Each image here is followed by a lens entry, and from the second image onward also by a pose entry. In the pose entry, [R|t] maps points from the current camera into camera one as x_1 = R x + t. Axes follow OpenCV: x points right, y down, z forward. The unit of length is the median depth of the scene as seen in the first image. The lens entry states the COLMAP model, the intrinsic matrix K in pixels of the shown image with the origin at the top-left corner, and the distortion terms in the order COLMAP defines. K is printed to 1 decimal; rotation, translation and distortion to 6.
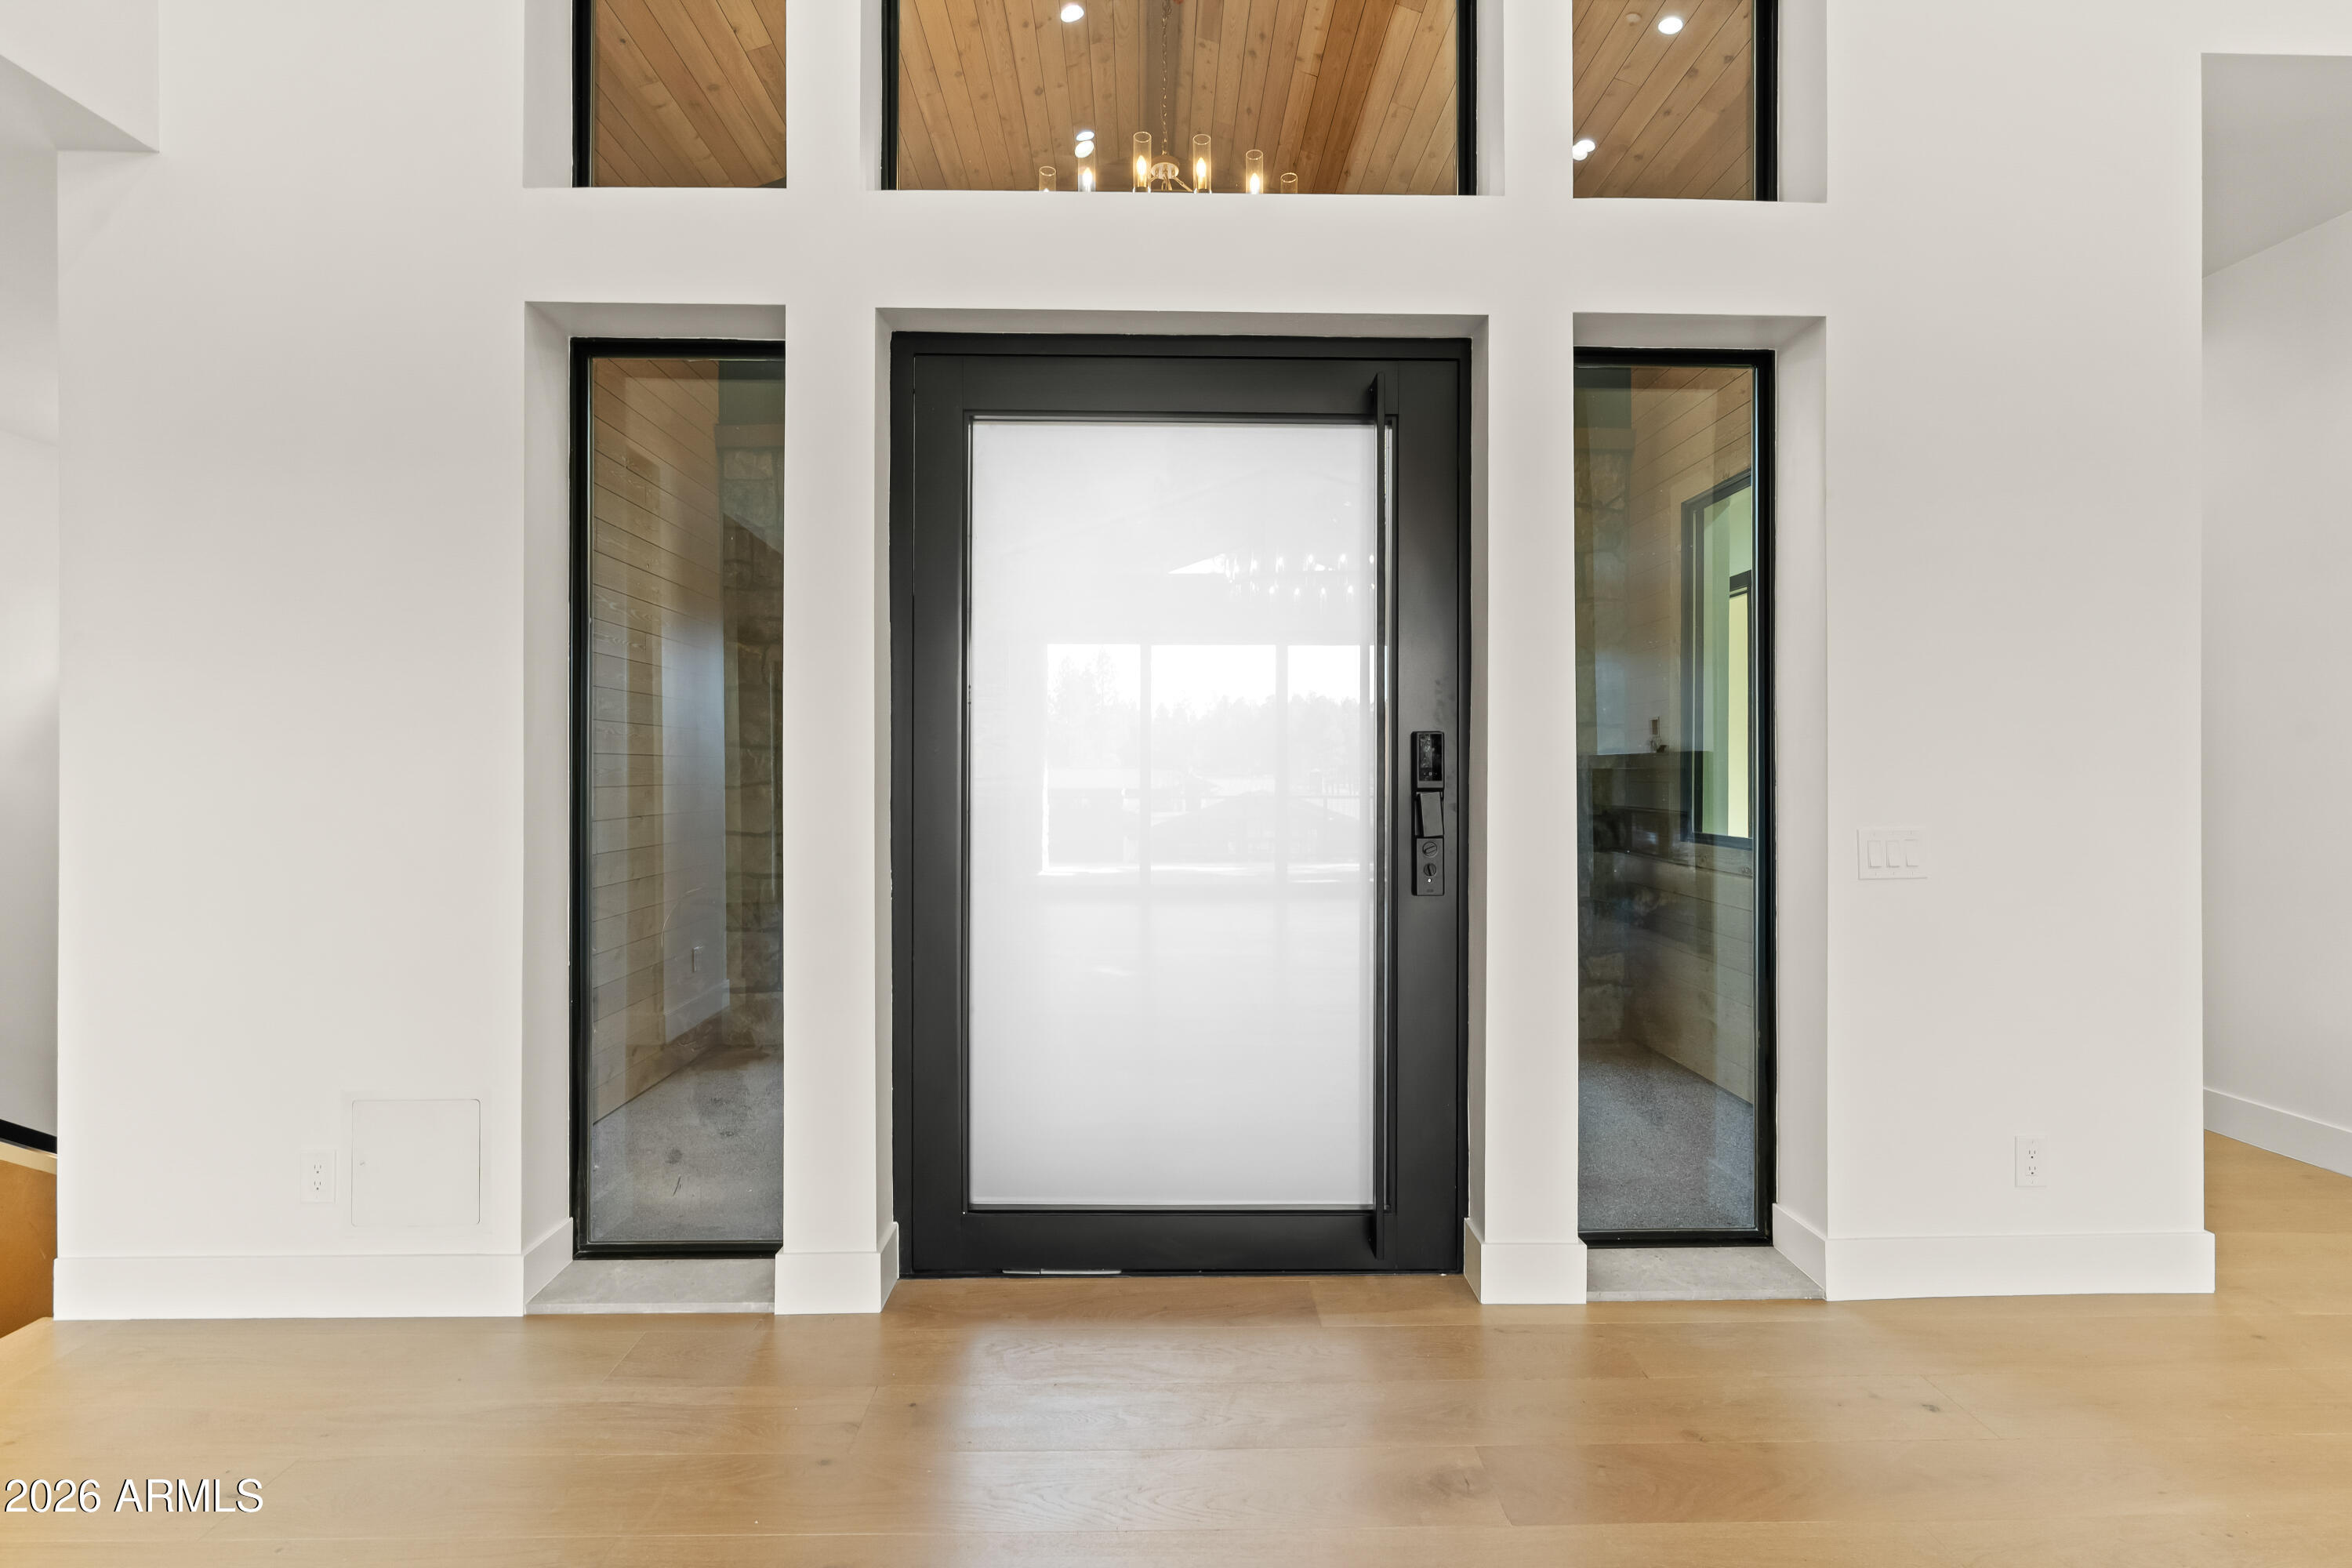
lens RADIAL K [[1092.7, 0, 1170.9], [0, 1092.7, 787.6], [0, 0, 1]] dist [-0.001574, -0.000737]
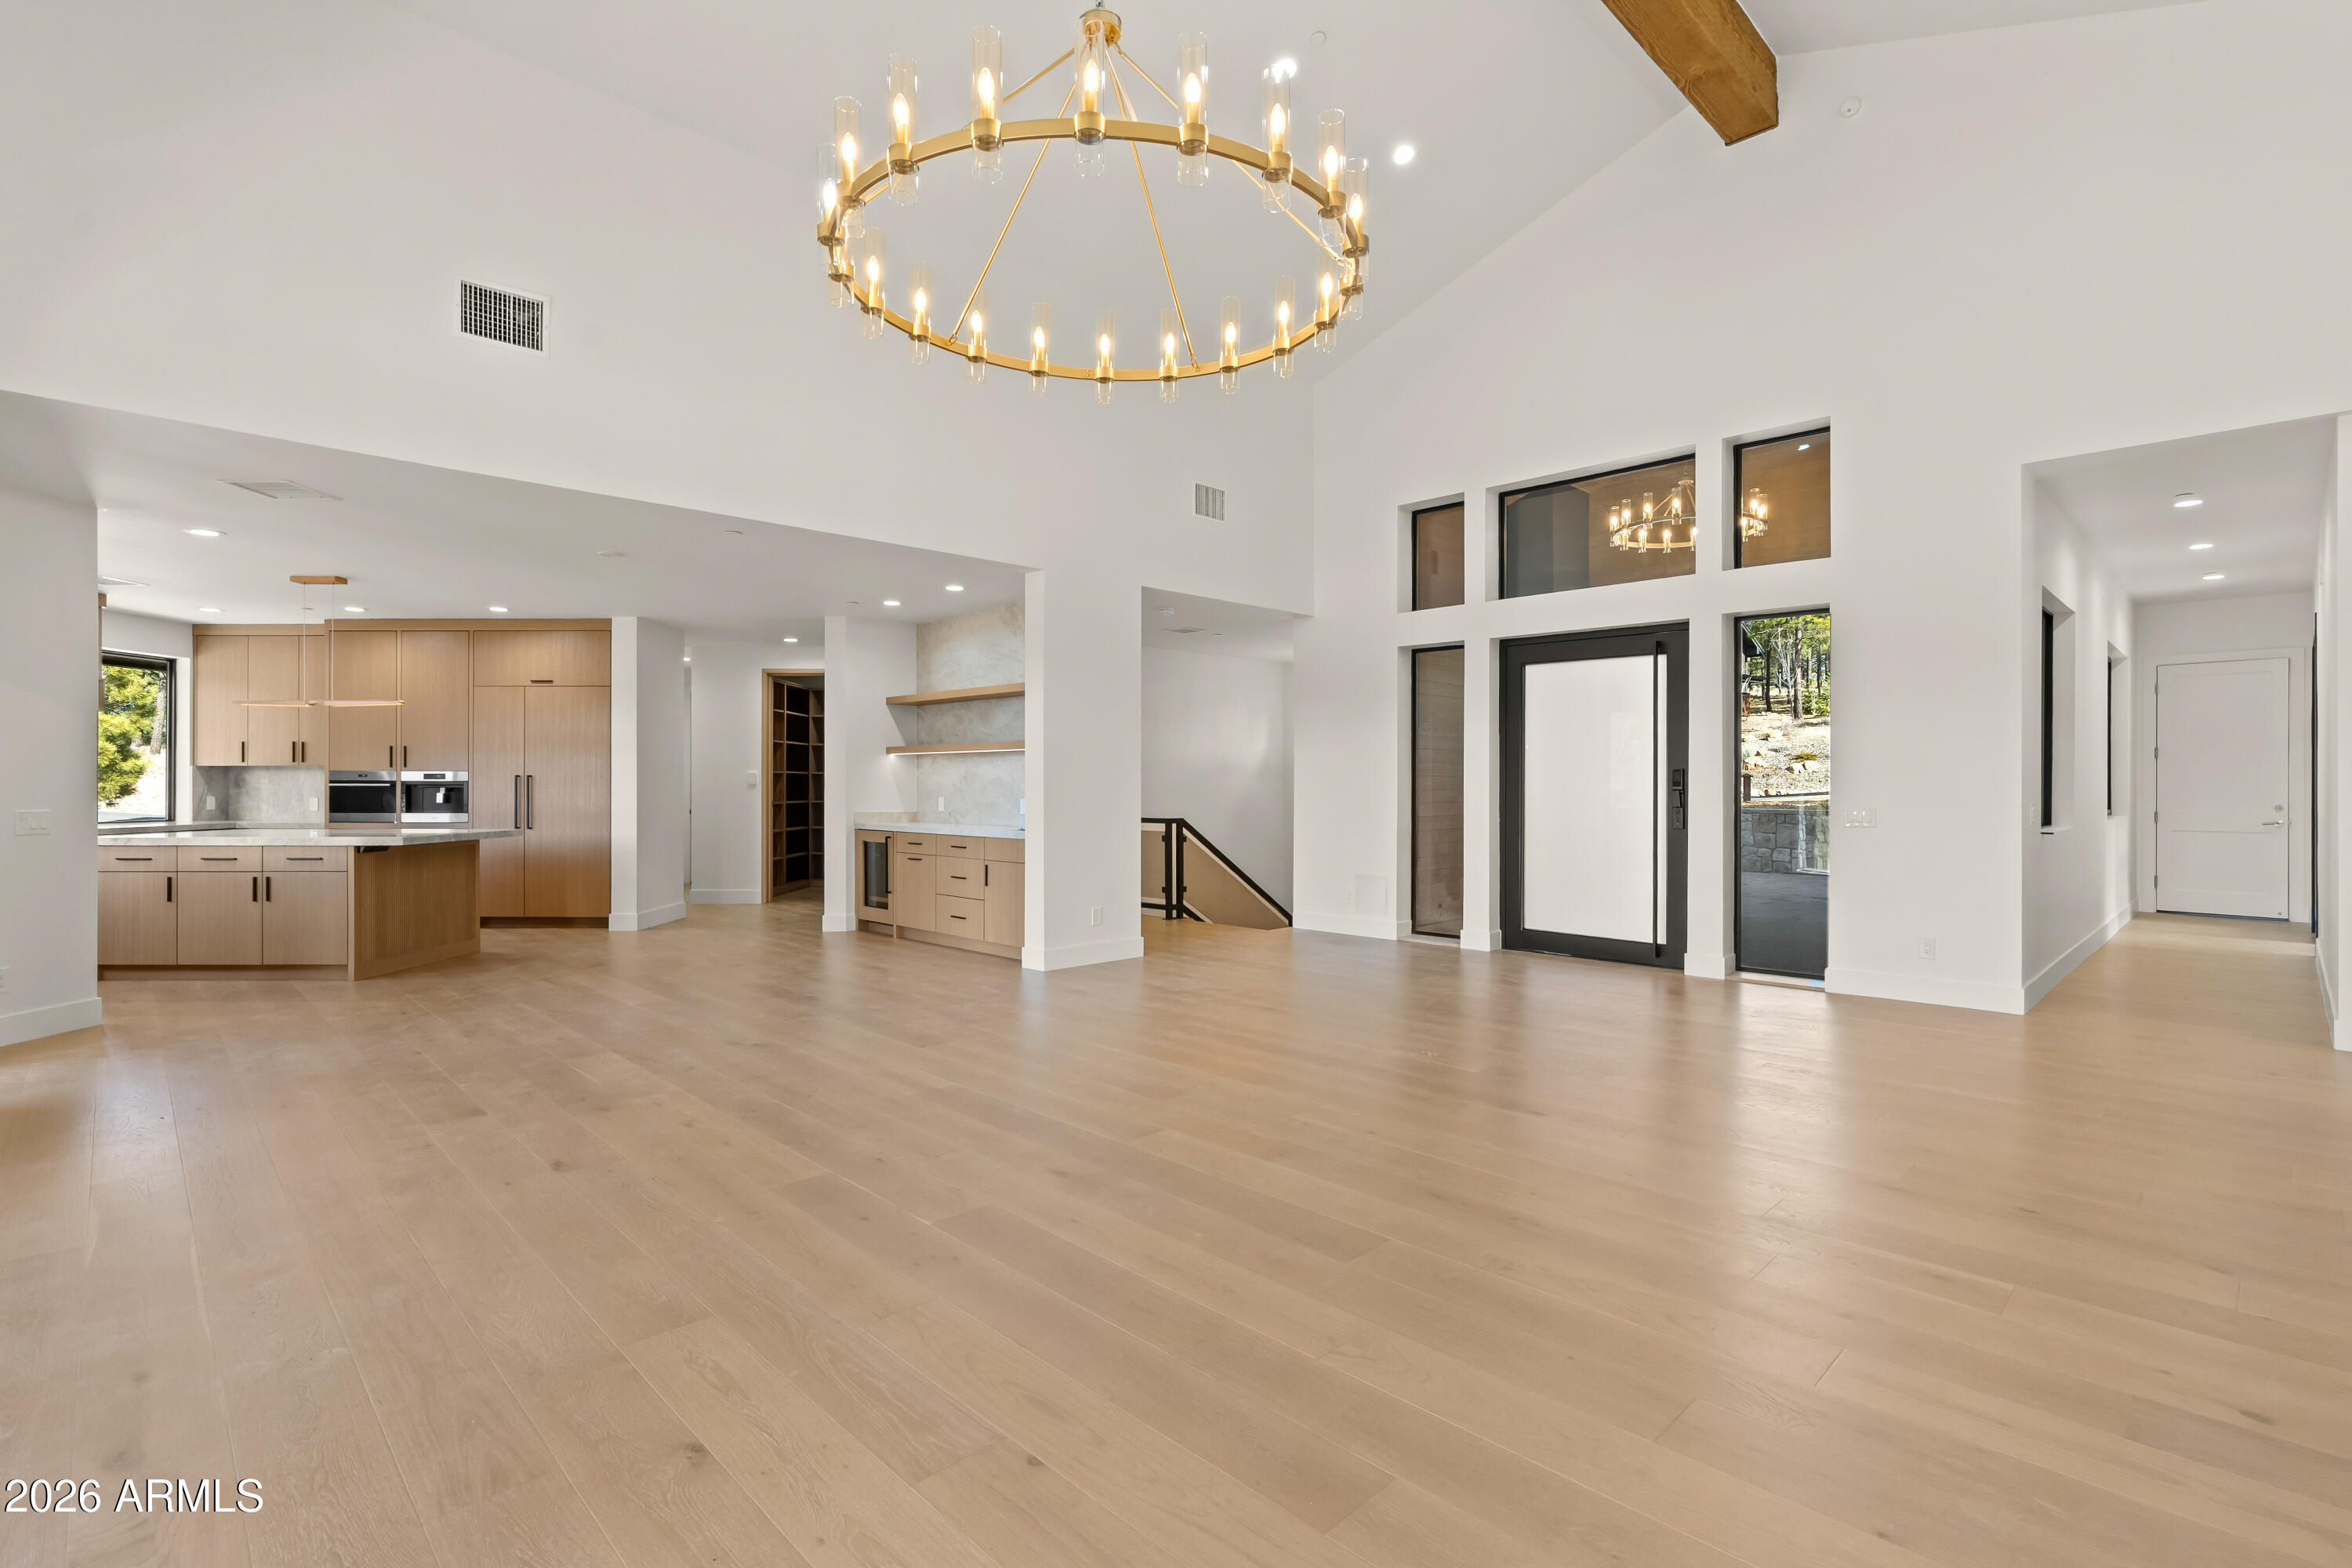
lens RADIAL K [[1101.3, 0, 1176.0], [0, 1101.3, 784.0], [0, 0, 1]] dist [-0.002117, -0.000017]
pose [[0.689547, -0.002491, -0.724237, 1.349899], [-0.000426, 0.999993, -0.003845, -0.000639], [0.724241, 0.002959, 0.689540, -1.777639]]
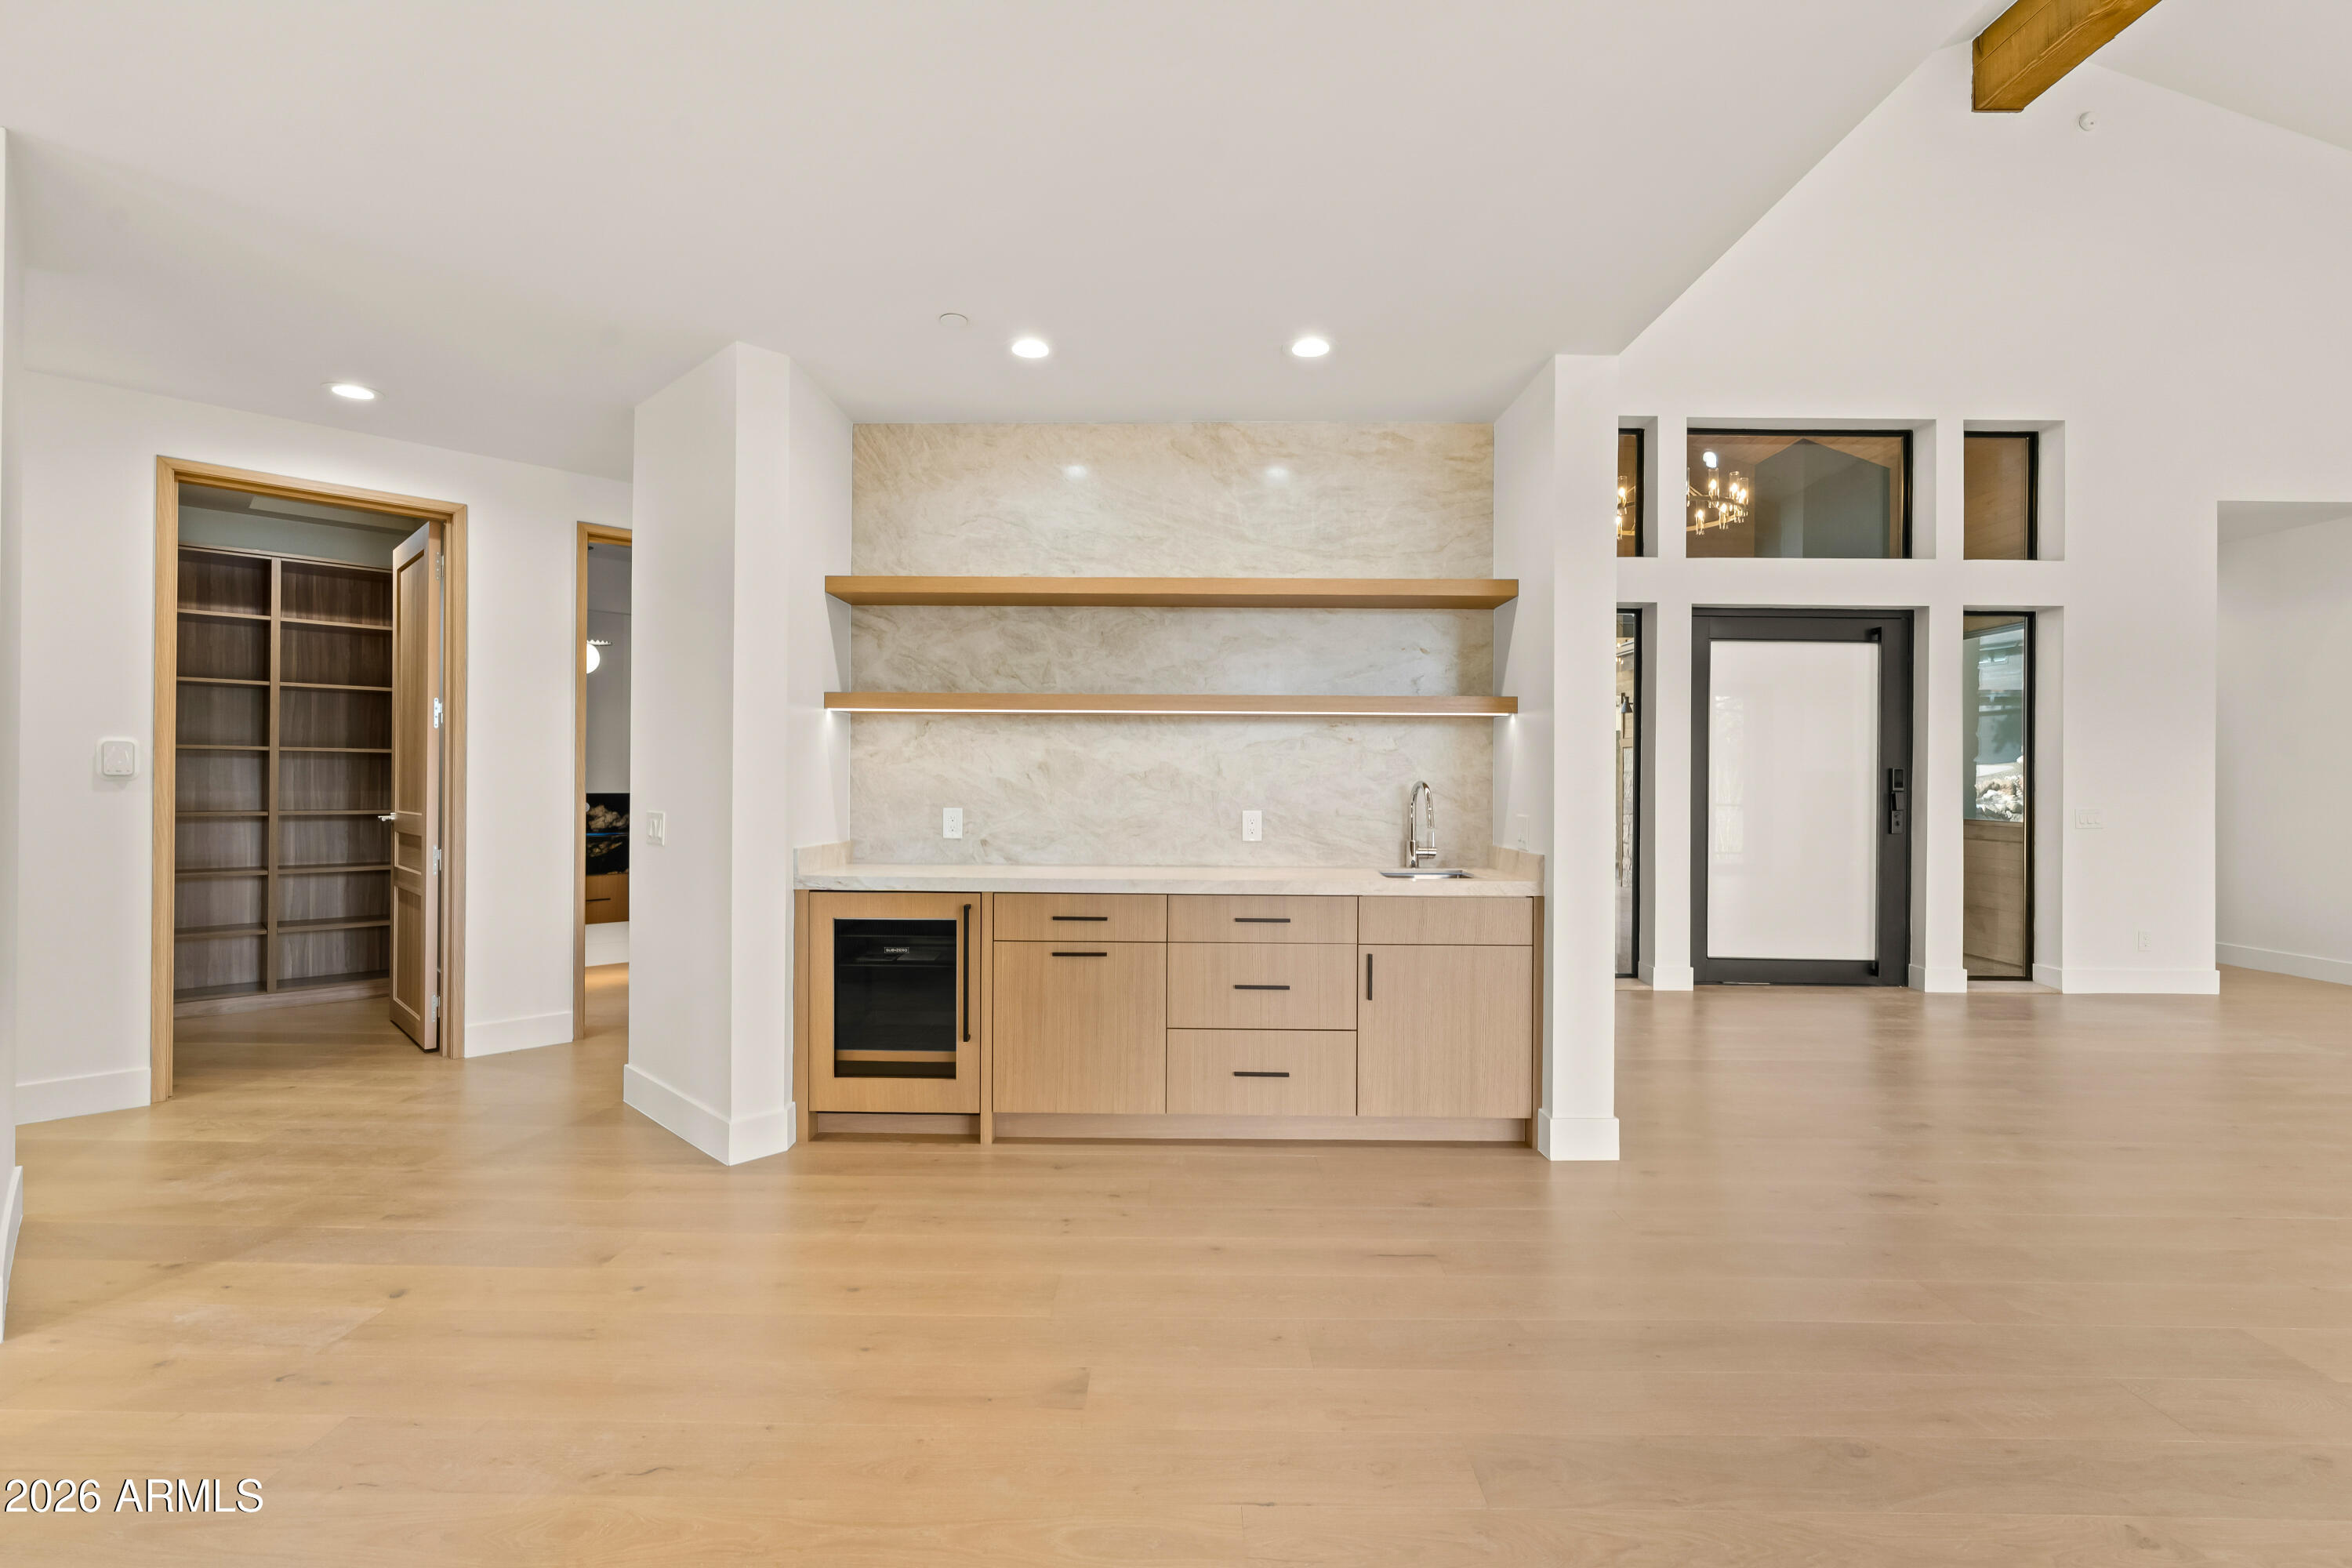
lens RADIAL K [[1076.9, 0, 1173.0], [0, 1076.9, 776.5], [0, 0, 1]] dist [-0.001278, 0.000409]
pose [[0.999875, 0.004710, -0.015125, -1.377941], [-0.004786, 0.999976, -0.005021, -0.011481], [0.015101, 0.005093, 0.999873, -1.475532]]
